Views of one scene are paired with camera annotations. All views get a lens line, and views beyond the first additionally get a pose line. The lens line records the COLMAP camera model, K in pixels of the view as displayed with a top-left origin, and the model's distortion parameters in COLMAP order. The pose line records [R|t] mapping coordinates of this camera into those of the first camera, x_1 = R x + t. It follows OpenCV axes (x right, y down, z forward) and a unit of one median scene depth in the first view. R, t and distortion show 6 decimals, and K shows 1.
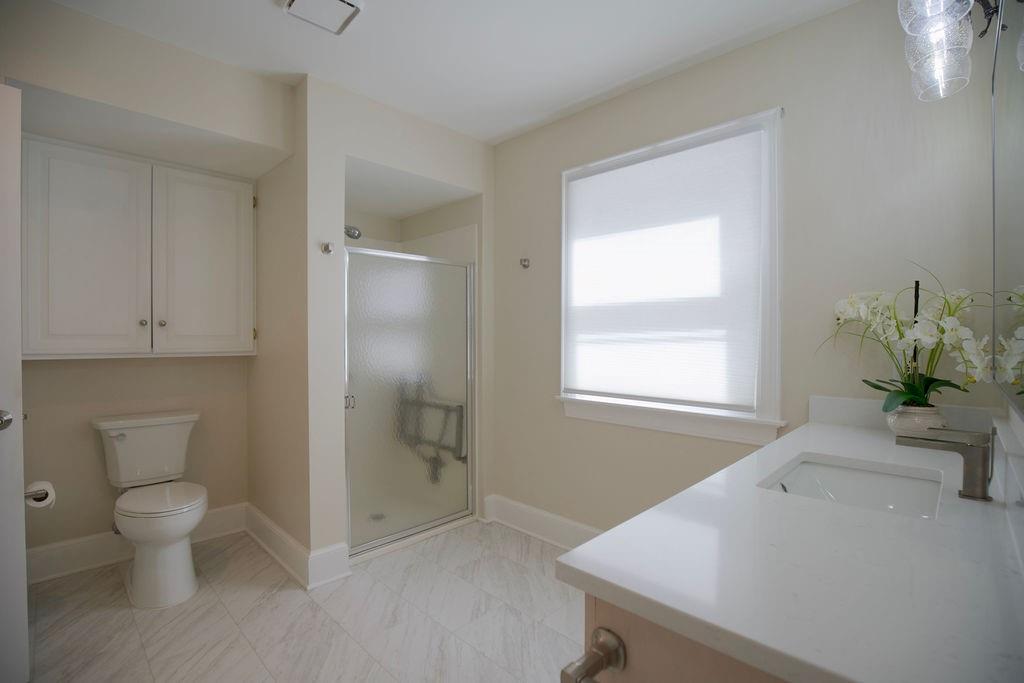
lens RADIAL K [[475.2, 0, 511.6], [0, 475.2, 341.6], [0, 0, 1]] dist [-0.029224, 0.003244]
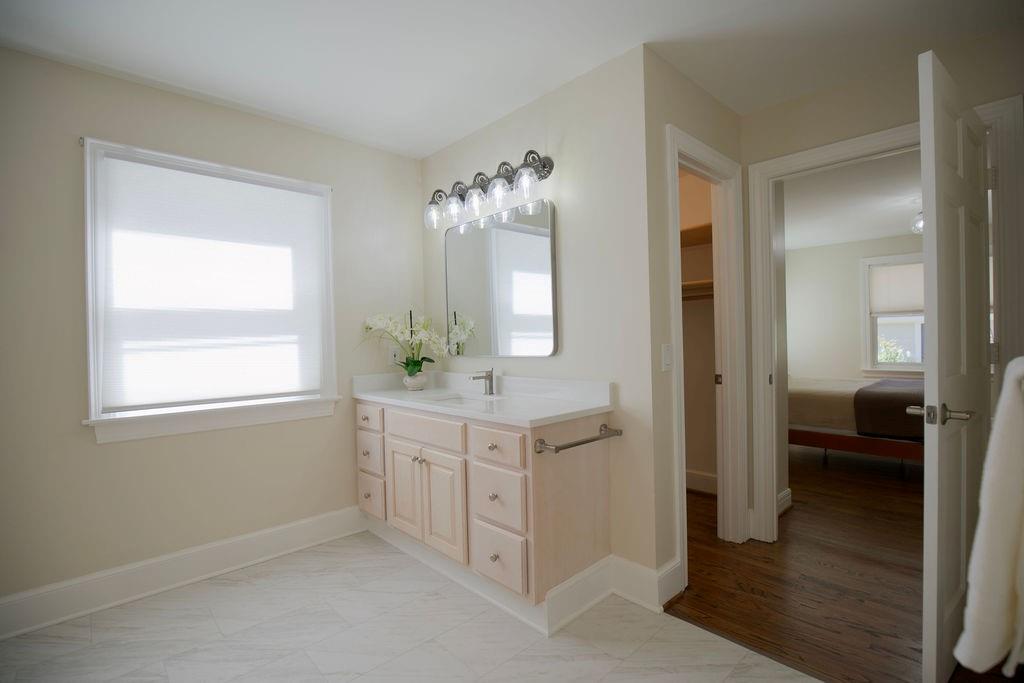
lens RADIAL K [[475.2, 0, 511.2], [0, 475.2, 339.3], [0, 0, 1]] dist [-0.029224, 0.003244]
pose [[0.051216, -0.012826, 0.998605, -0.825467], [0.026187, 0.999591, 0.011496, -0.013470], [-0.998344, 0.025562, 0.051531, 0.329256]]
